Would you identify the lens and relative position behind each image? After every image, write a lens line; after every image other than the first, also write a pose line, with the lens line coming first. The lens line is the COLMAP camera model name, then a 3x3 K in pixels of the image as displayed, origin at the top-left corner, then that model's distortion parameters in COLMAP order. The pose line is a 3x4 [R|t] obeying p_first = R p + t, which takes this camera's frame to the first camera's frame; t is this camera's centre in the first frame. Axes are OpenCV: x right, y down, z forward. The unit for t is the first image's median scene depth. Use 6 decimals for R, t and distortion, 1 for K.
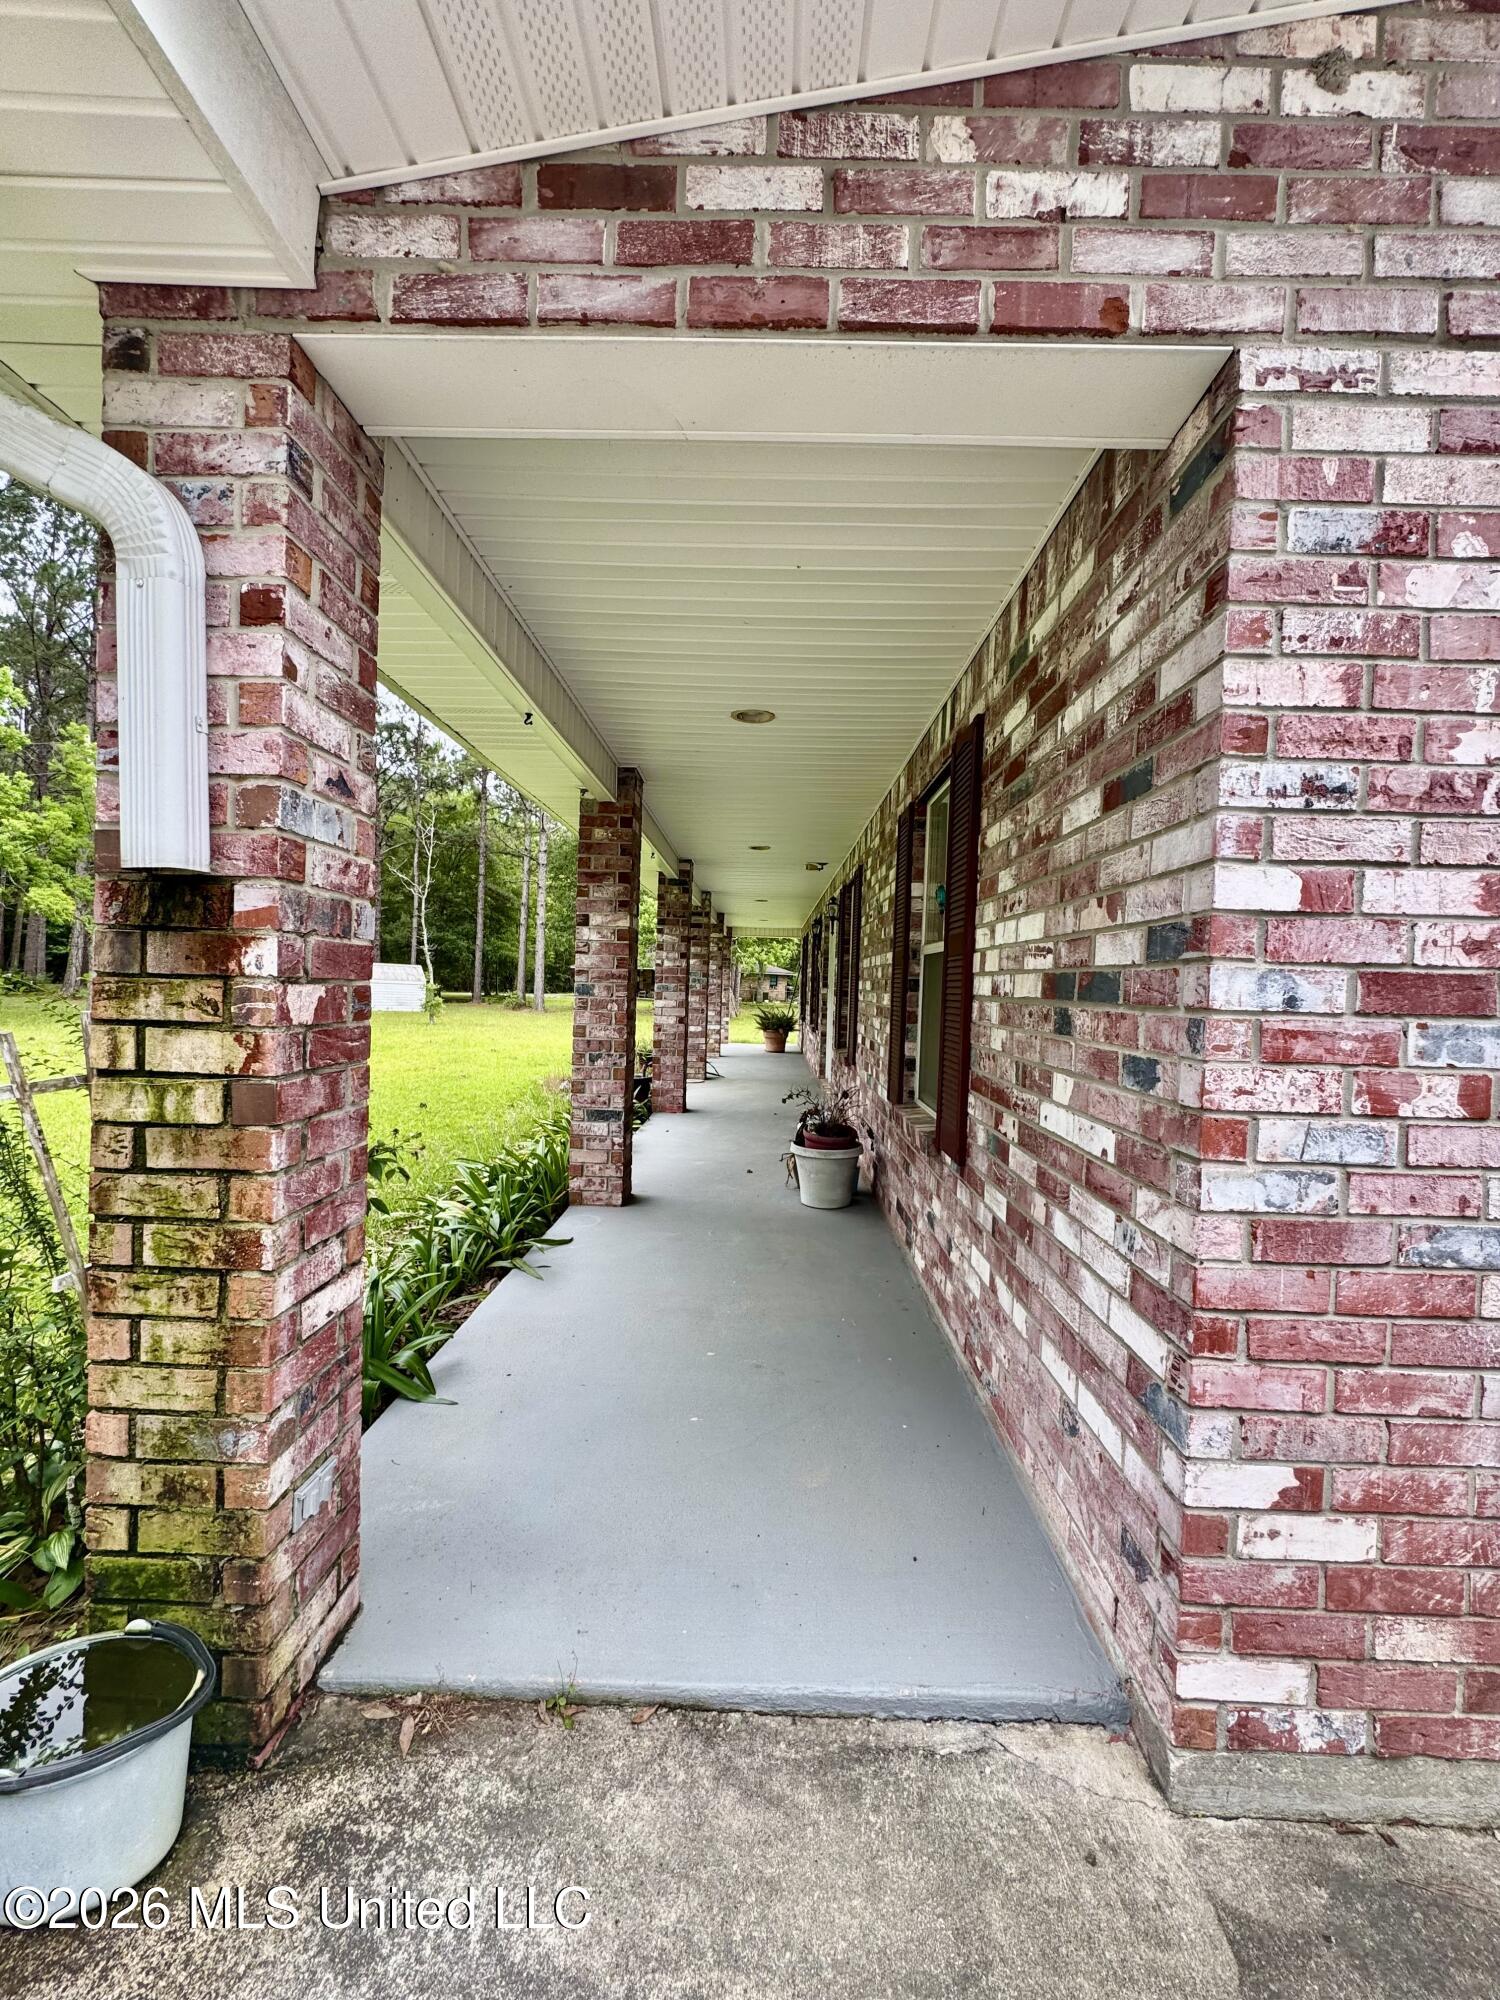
lens RADIAL K [[799.0, 0, 755.7], [0, 799.0, 1002.8], [0, 0, 1]] dist [0.000405, 0.000183]
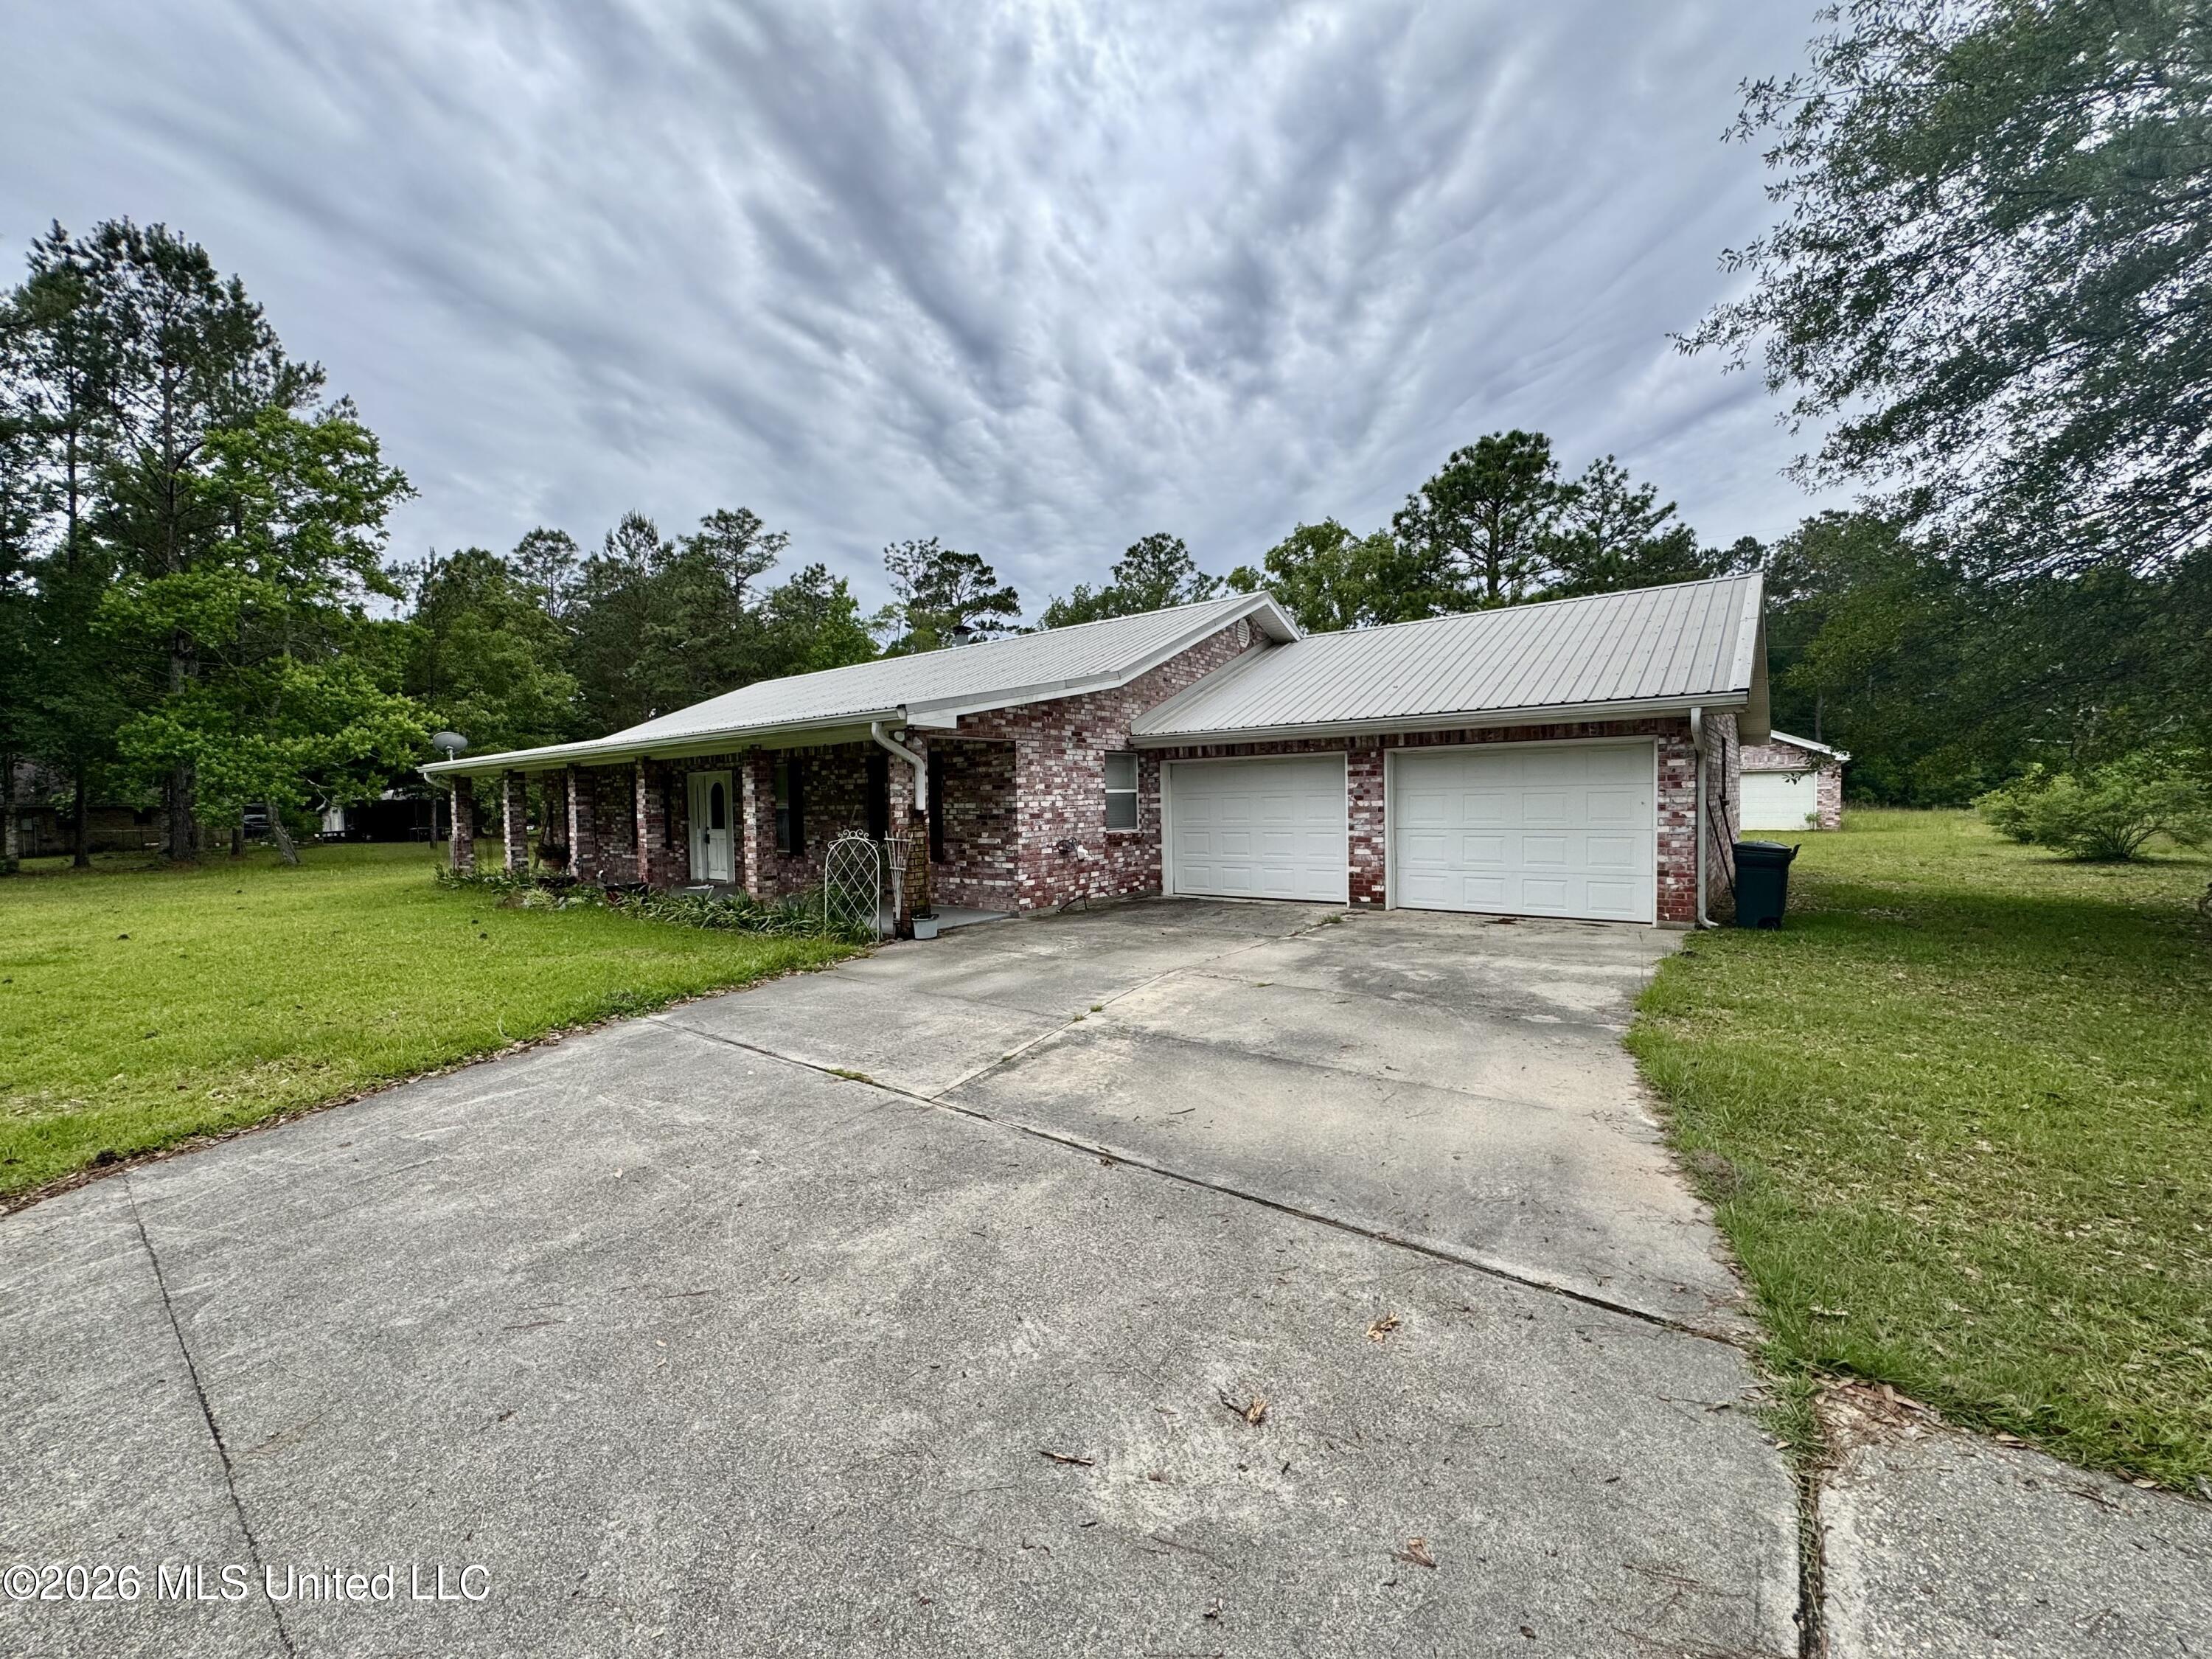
lens RADIAL K [[883.7, 0, 1105.4], [0, 883.7, 829.7], [0, 0, 1]] dist [0.000405, 0.000183]
pose [[0.607305, -0.063036, 0.791964, -6.037042], [0.056700, 0.997744, 0.035936, -0.161337], [-0.792443, 0.023080, 0.609509, -5.209473]]
